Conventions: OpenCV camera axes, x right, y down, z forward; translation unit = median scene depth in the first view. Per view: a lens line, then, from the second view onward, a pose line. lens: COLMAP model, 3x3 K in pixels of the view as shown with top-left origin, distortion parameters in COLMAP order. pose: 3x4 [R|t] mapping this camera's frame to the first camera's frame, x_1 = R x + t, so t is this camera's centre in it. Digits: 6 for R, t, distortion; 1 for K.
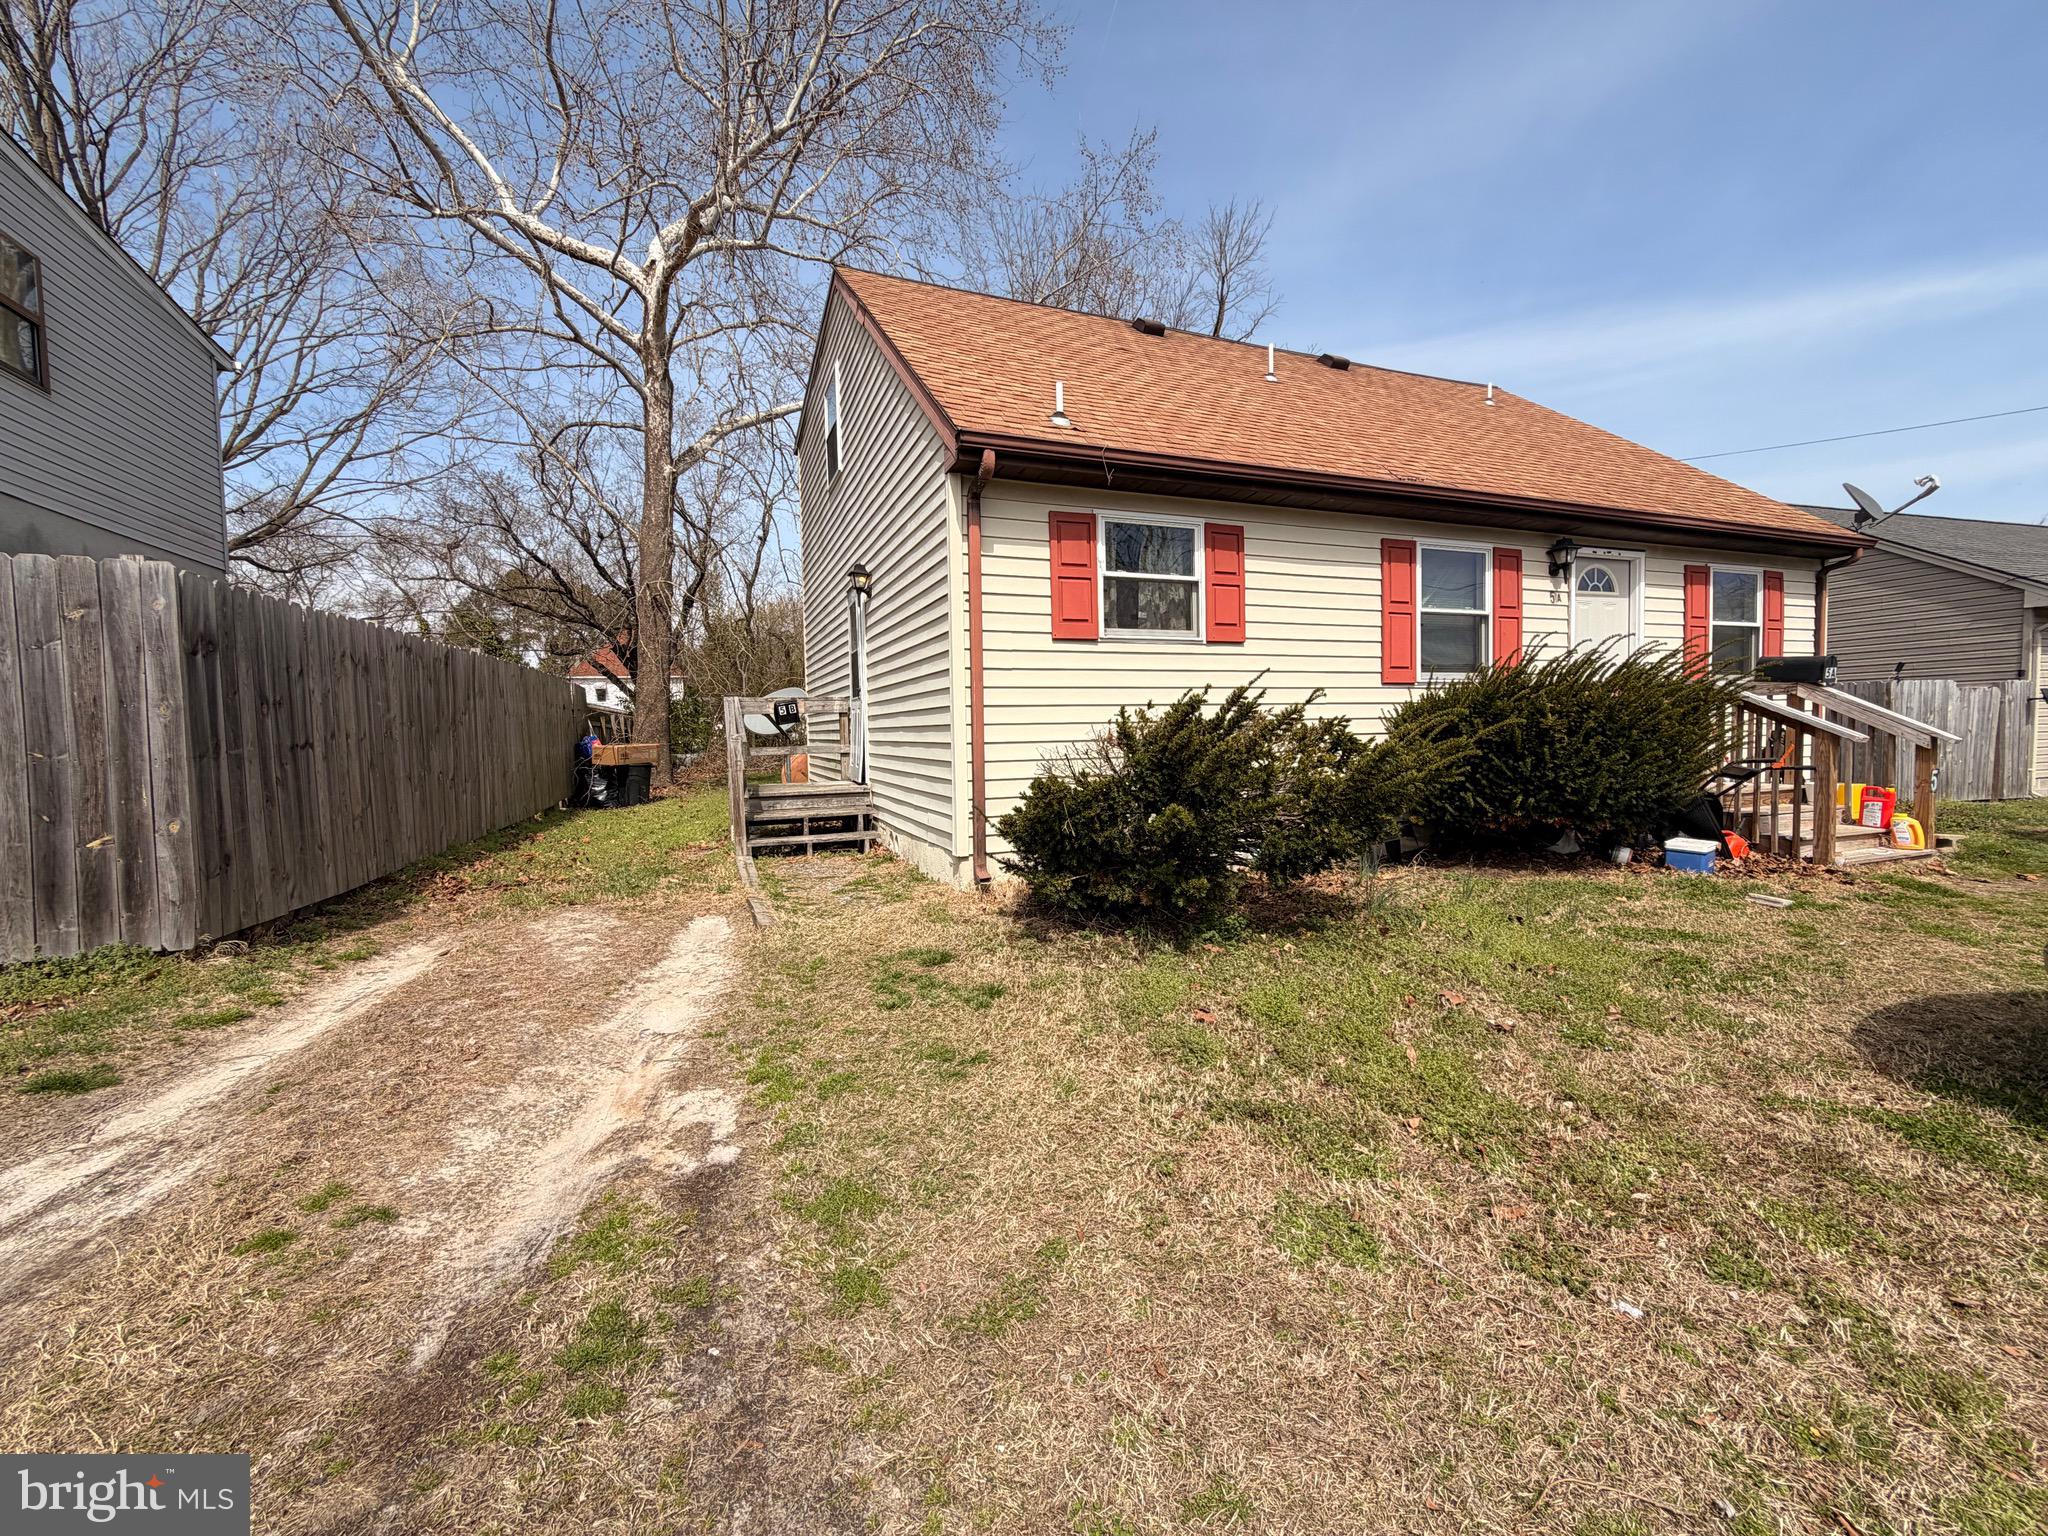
lens RADIAL K [[826.4, 0, 1018.5], [0, 826.4, 766.4], [0, 0, 1]] dist [0.001016, 0.000397]
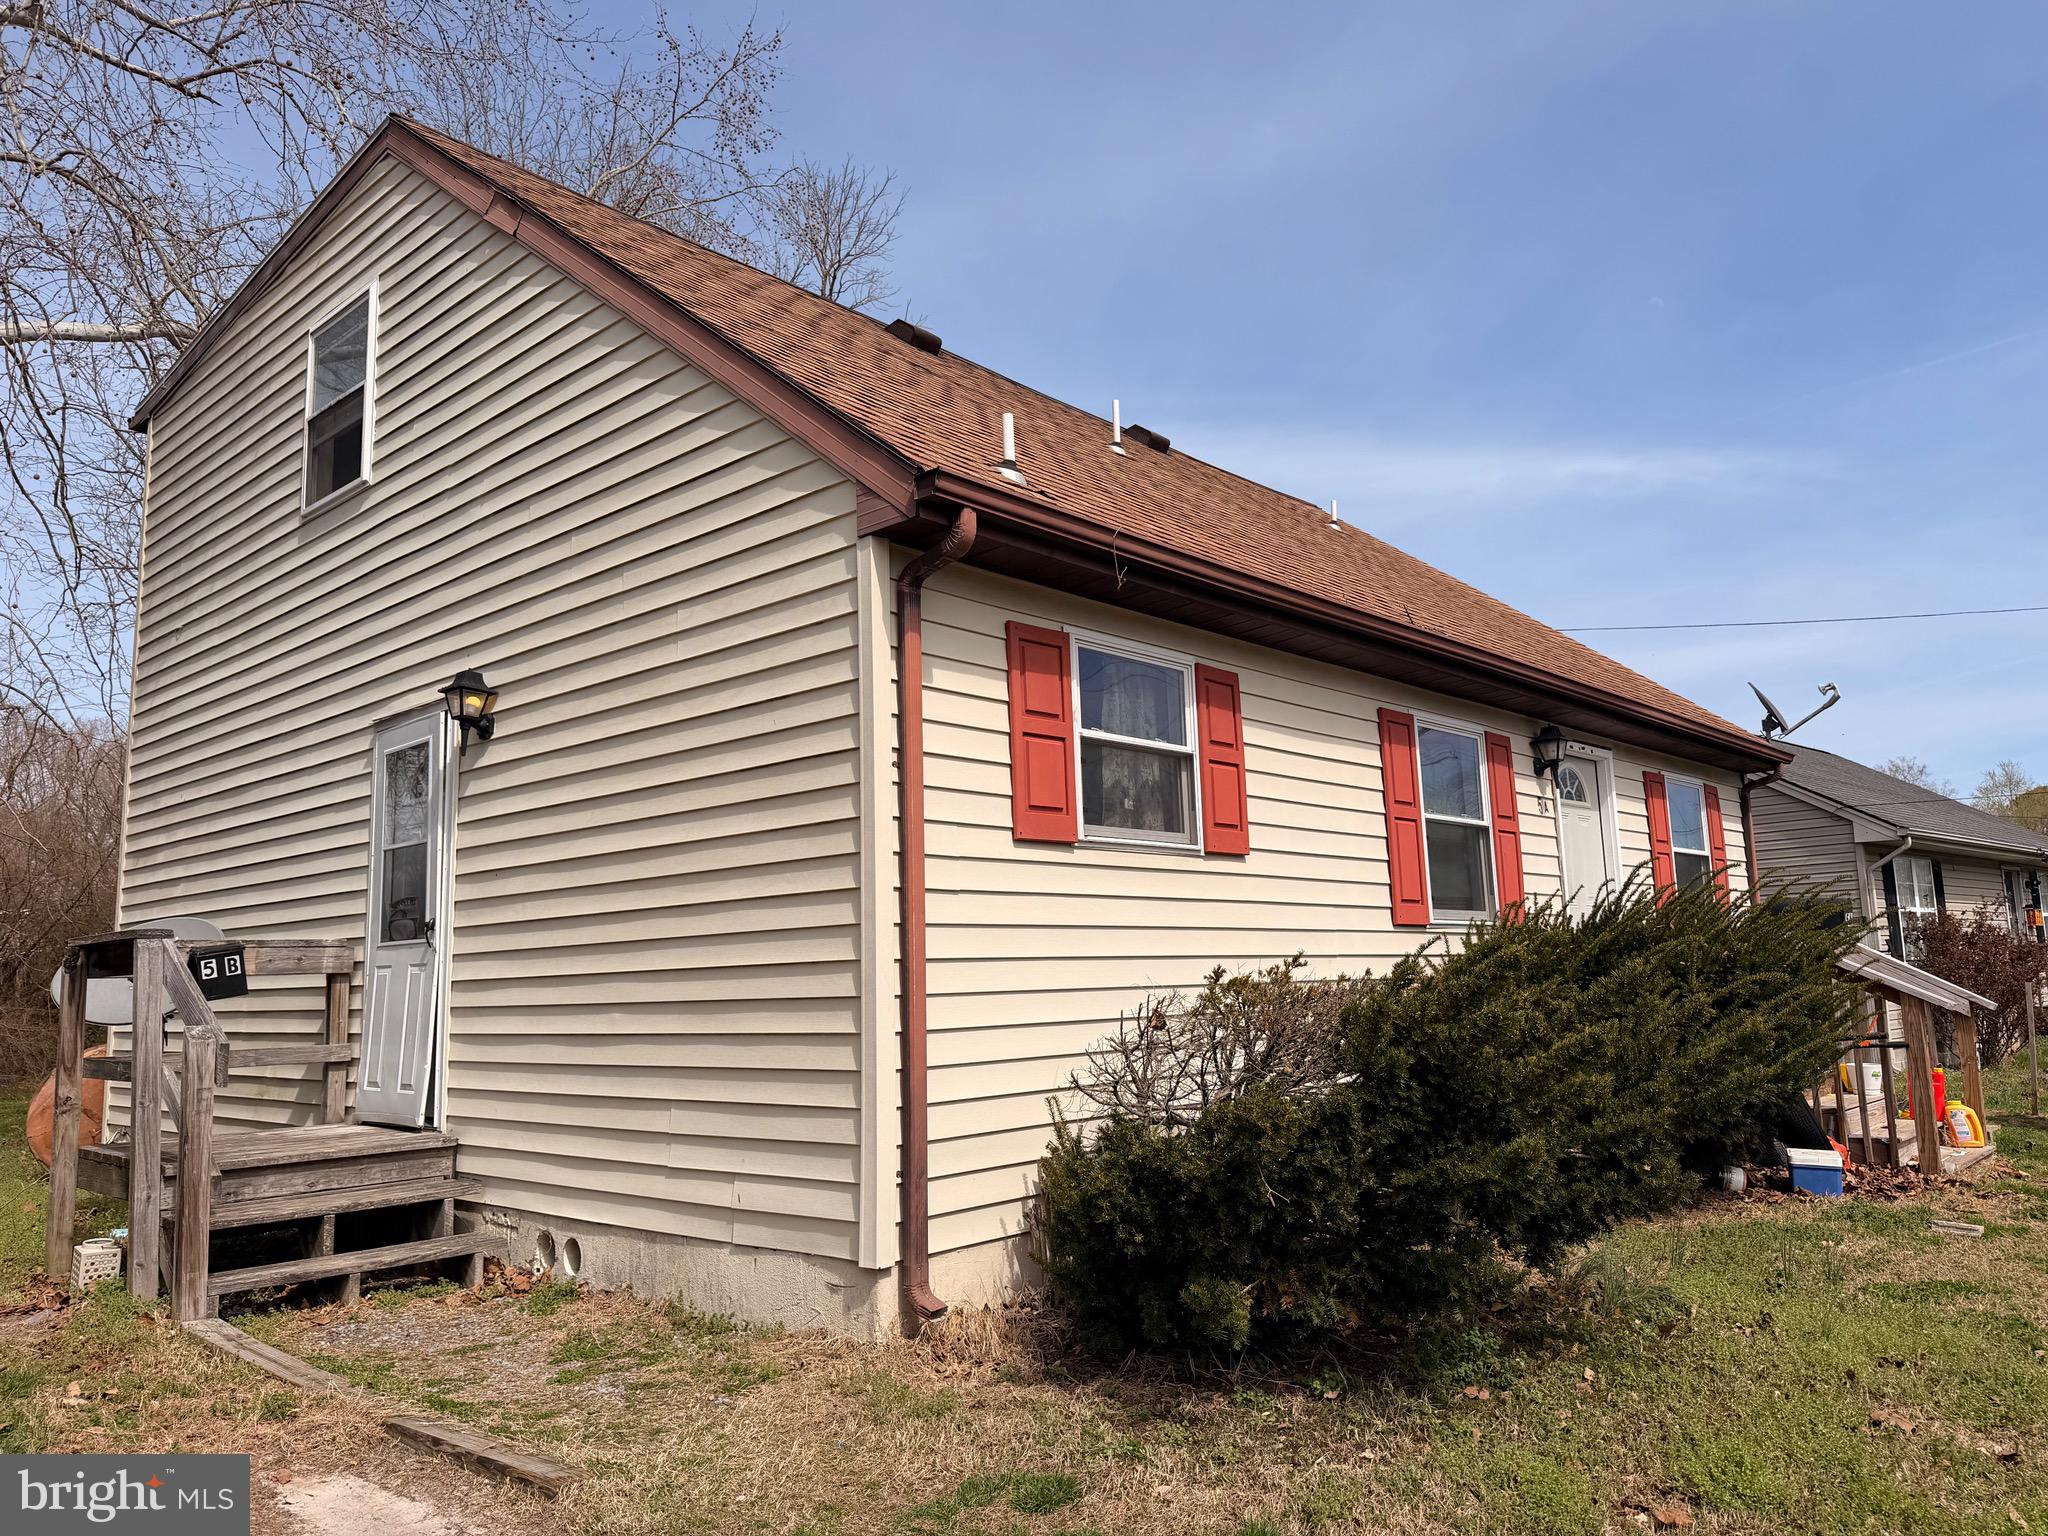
lens RADIAL K [[1453.0, 0, 1096.8], [0, 1453.0, 747.4], [0, 0, 1]] dist [0.042848, -0.053005]
pose [[0.889947, 0.066765, 0.451151, -0.319725], [0.030425, 0.978331, -0.204798, -0.011361], [-0.455048, 0.195986, 0.868631, 0.098507]]
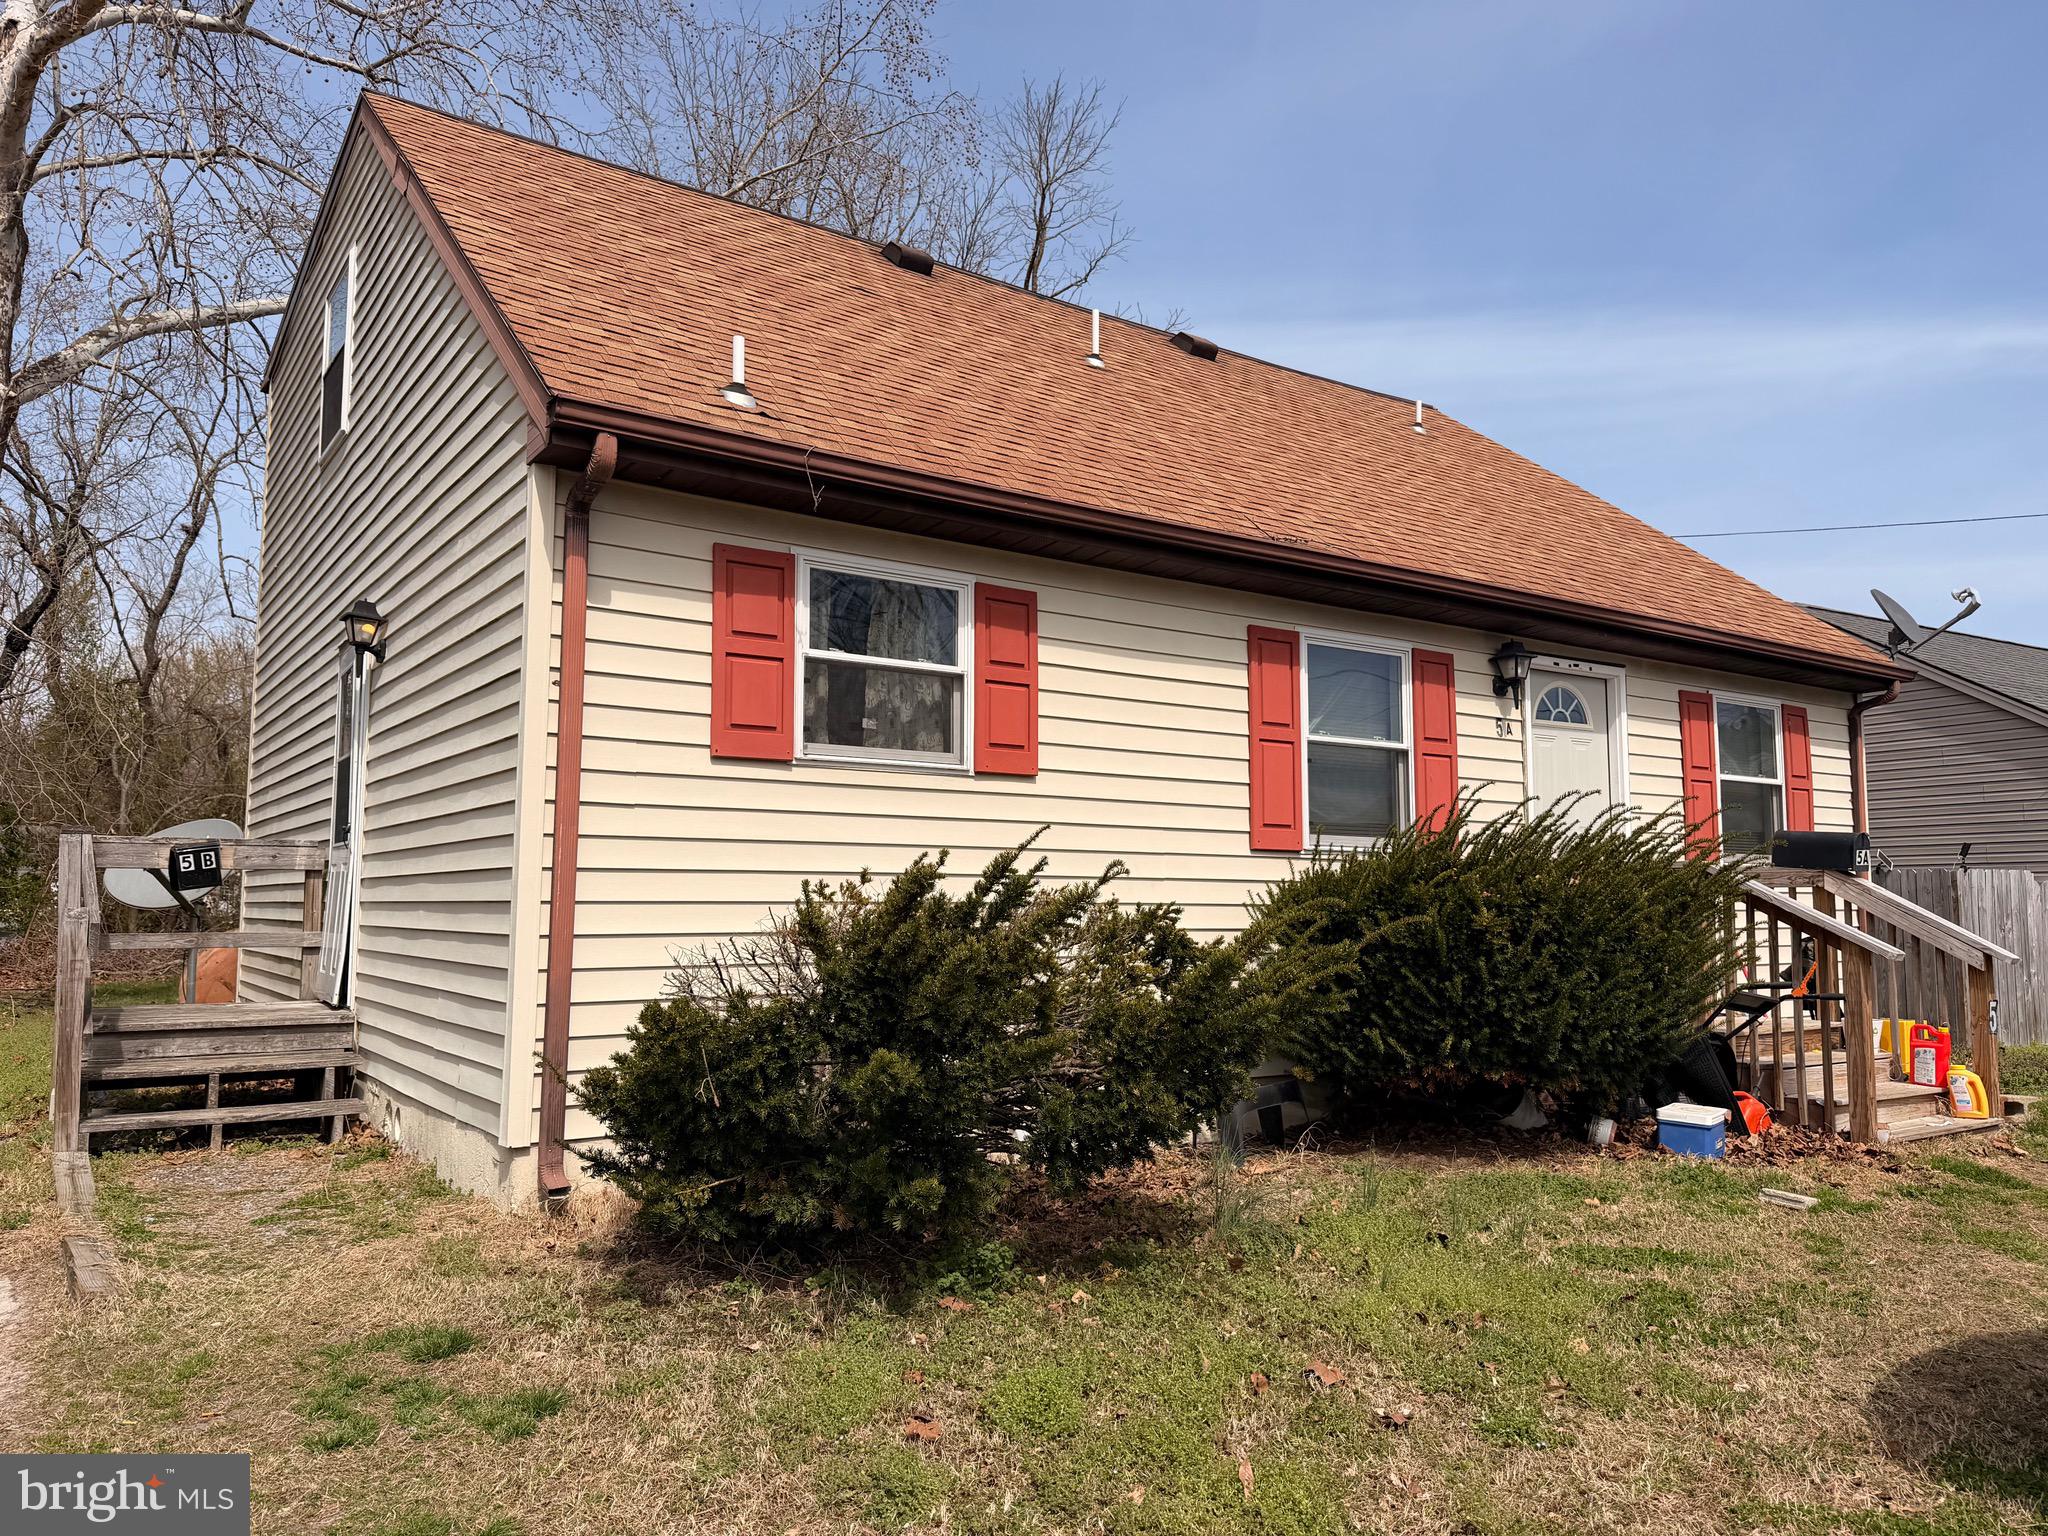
lens RADIAL K [[1453.0, 0, 1027.4], [0, 1453.0, 768.9], [0, 0, 1]] dist [0.042848, -0.053005]
pose [[0.972360, 0.045997, 0.228912, 0.022146], [-0.013461, 0.989816, -0.141712, -0.003886], [-0.233099, 0.134714, 0.963077, -0.028607]]
